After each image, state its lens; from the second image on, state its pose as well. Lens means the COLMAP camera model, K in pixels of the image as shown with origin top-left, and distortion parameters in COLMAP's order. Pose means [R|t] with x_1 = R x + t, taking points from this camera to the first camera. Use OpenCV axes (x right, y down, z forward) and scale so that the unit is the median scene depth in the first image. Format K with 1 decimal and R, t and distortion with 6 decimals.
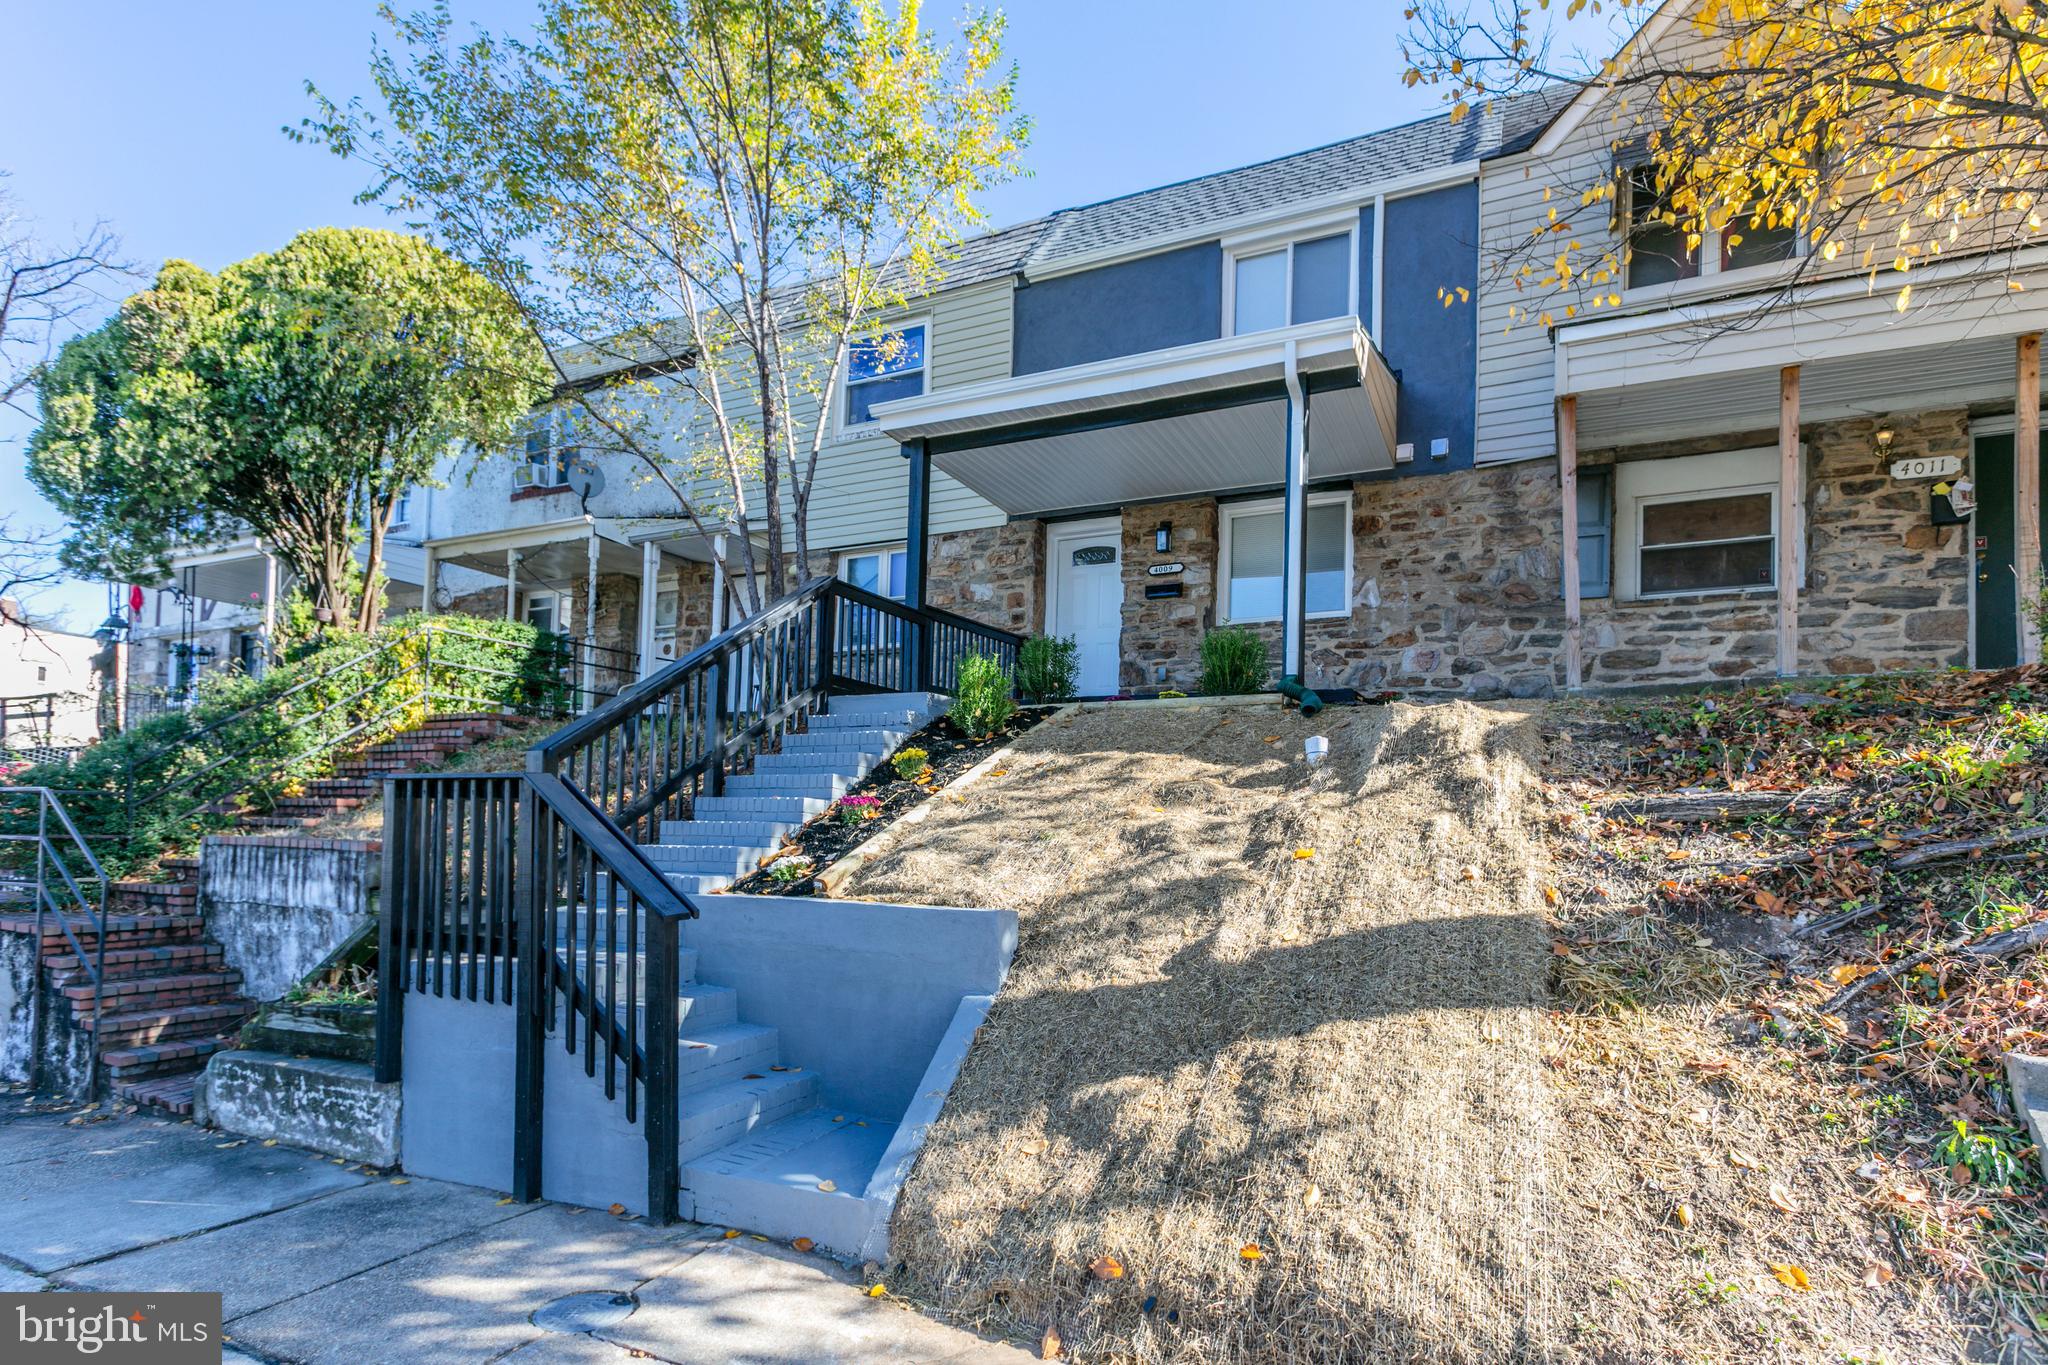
lens RADIAL K [[986.0, 0, 1026.8], [0, 986.0, 742.0], [0, 0, 1]] dist [0.004079, -0.000051]
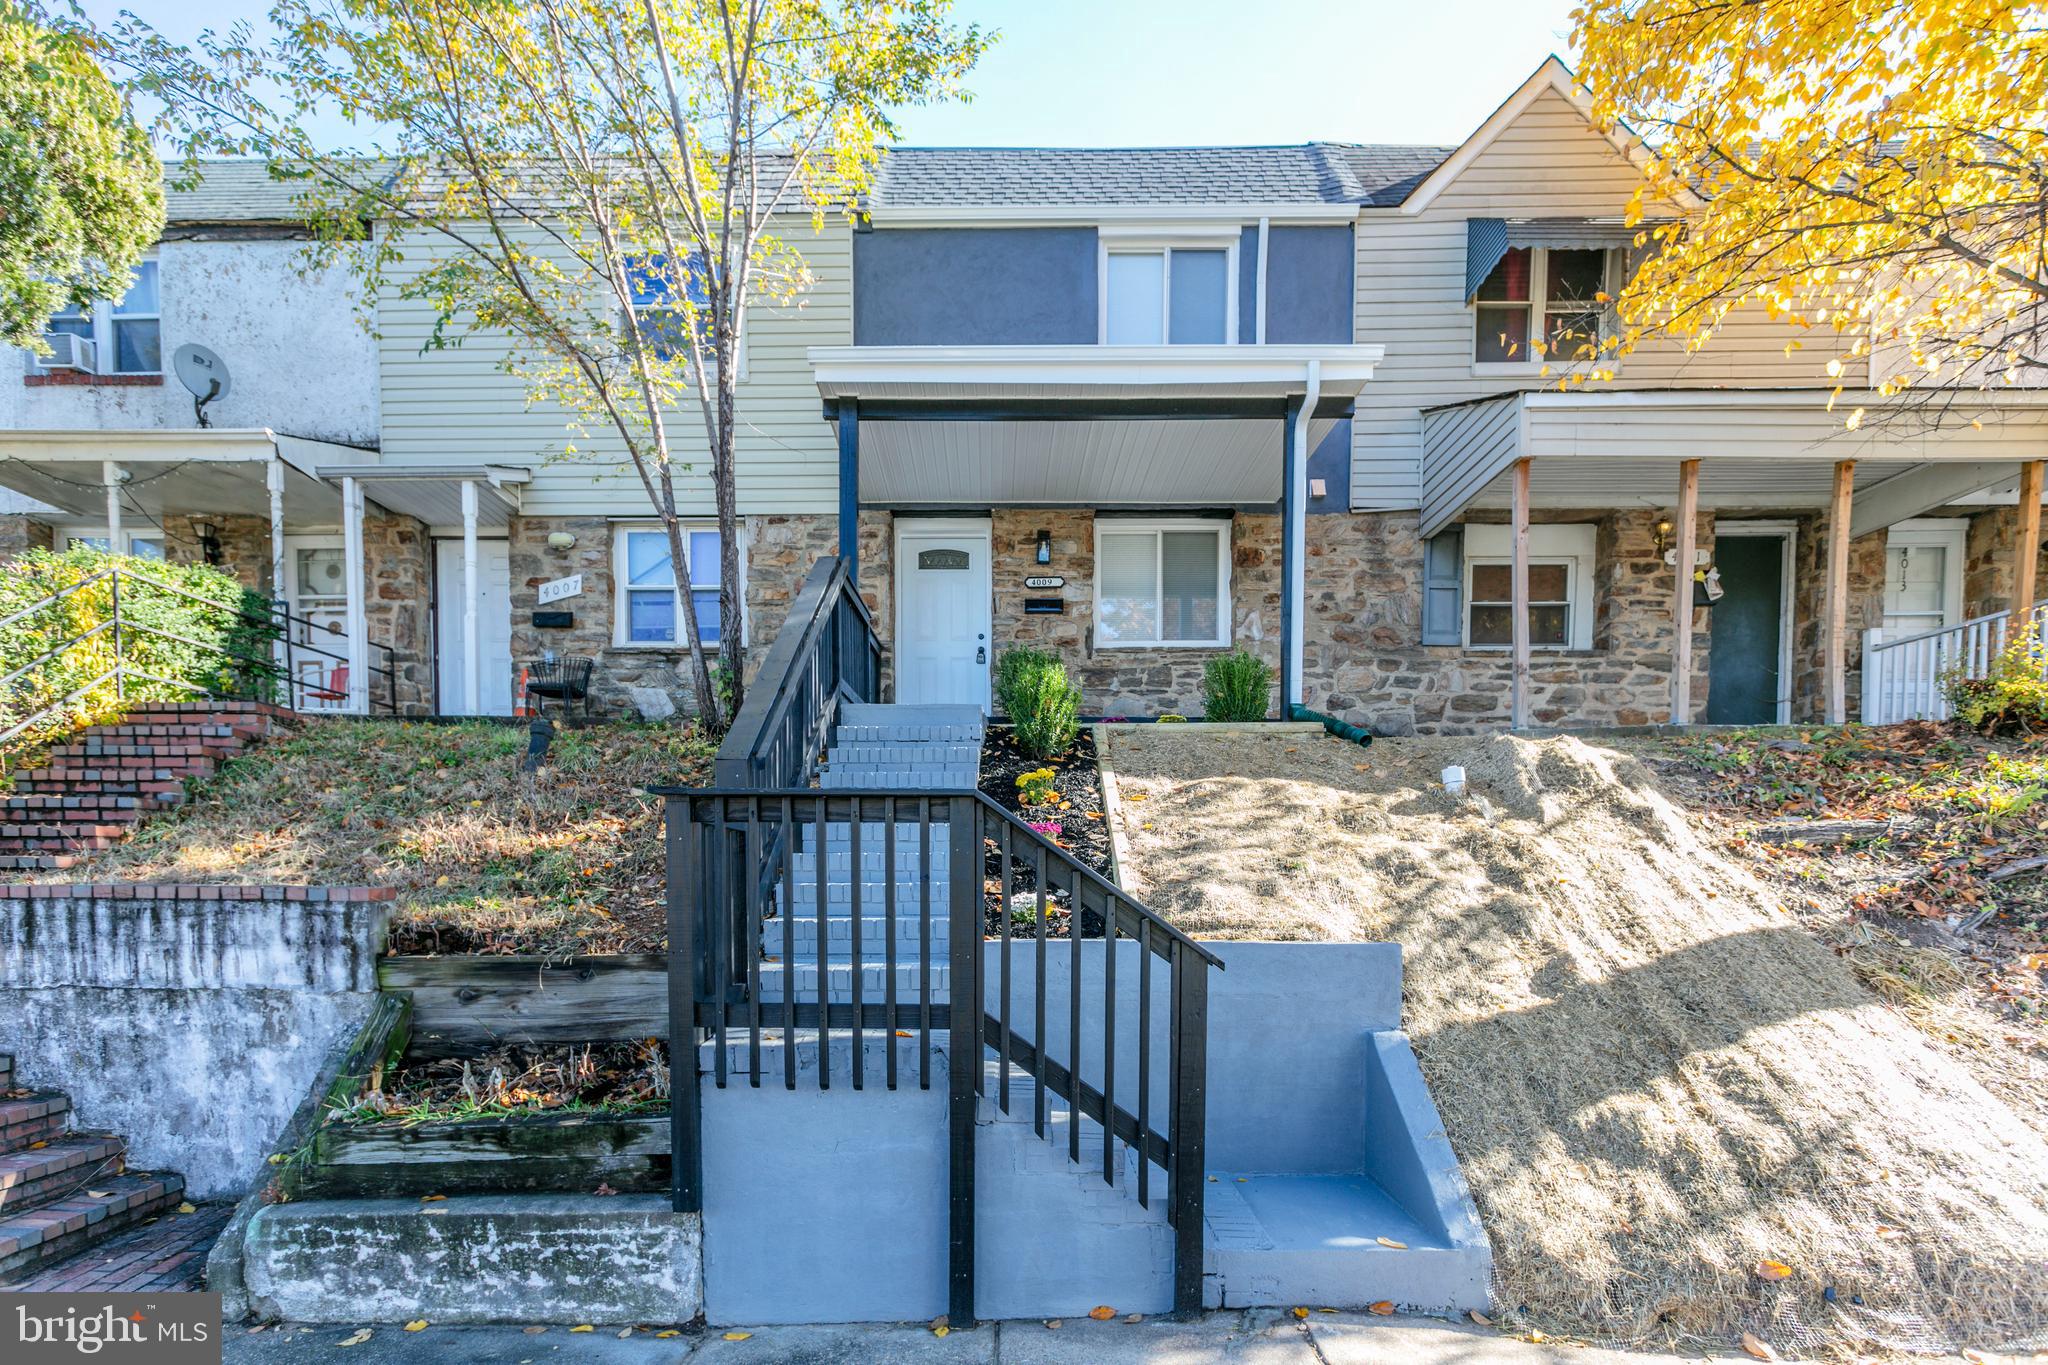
lens RADIAL K [[1039.9, 0, 986.5], [0, 1039.9, 858.4], [0, 0, 1]] dist [0.005649, 0.000237]
pose [[0.920223, -0.011464, 0.391226, -0.398473], [-0.022459, 0.996377, 0.082021, 0.008388], [-0.390749, -0.084264, 0.916632, 0.122464]]
